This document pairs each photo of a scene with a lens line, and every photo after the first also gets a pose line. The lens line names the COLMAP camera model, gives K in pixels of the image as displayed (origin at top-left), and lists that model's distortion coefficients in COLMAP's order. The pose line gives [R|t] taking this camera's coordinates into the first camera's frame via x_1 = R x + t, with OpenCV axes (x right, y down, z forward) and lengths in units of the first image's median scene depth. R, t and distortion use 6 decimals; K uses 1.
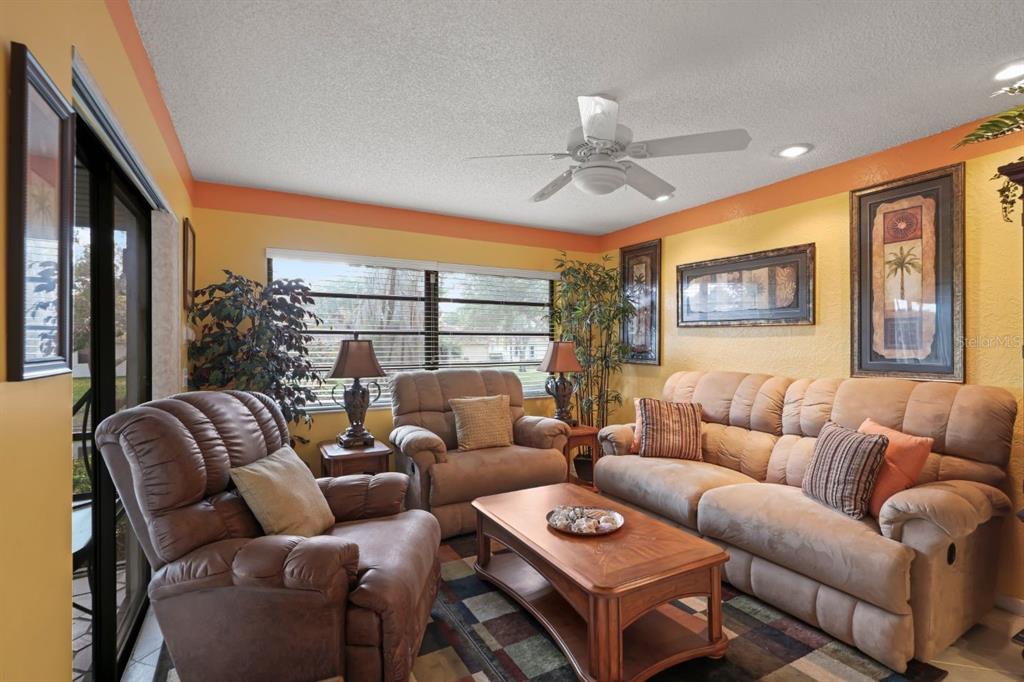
lens RADIAL K [[480.4, 0, 512.7], [0, 480.4, 346.2], [0, 0, 1]] dist [0.007701, -0.000961]
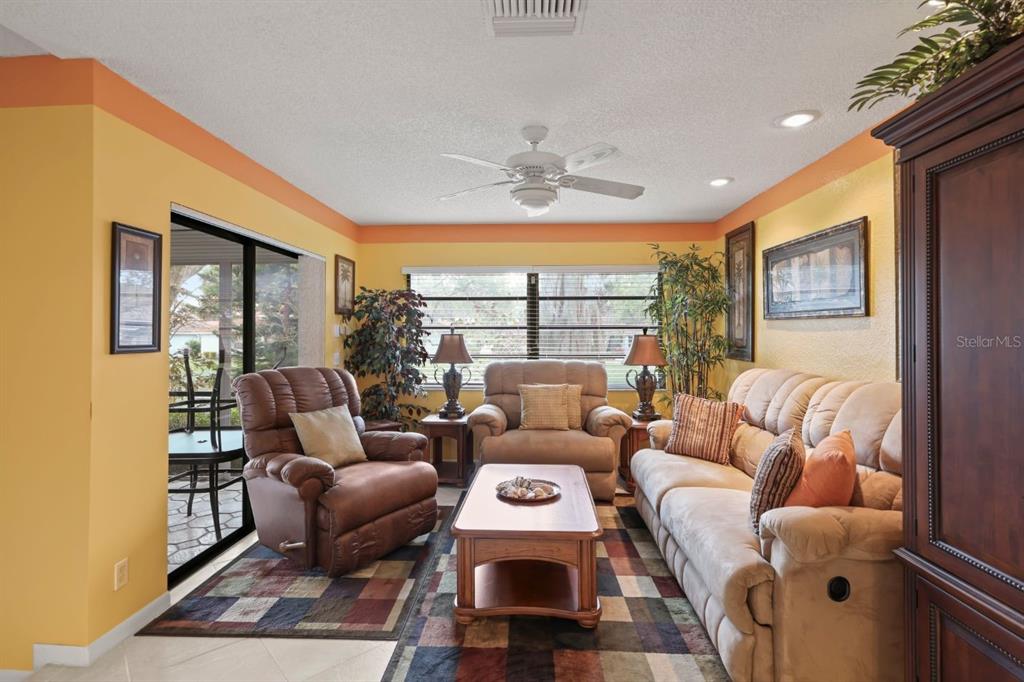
lens RADIAL K [[480.4, 0, 502.4], [0, 480.4, 334.7], [0, 0, 1]] dist [0.007701, -0.000961]
pose [[0.850701, 0.000831, -0.525650, 0.453982], [-0.003974, 0.999980, -0.004851, -0.005518], [0.525635, 0.006216, 0.850687, -0.016291]]
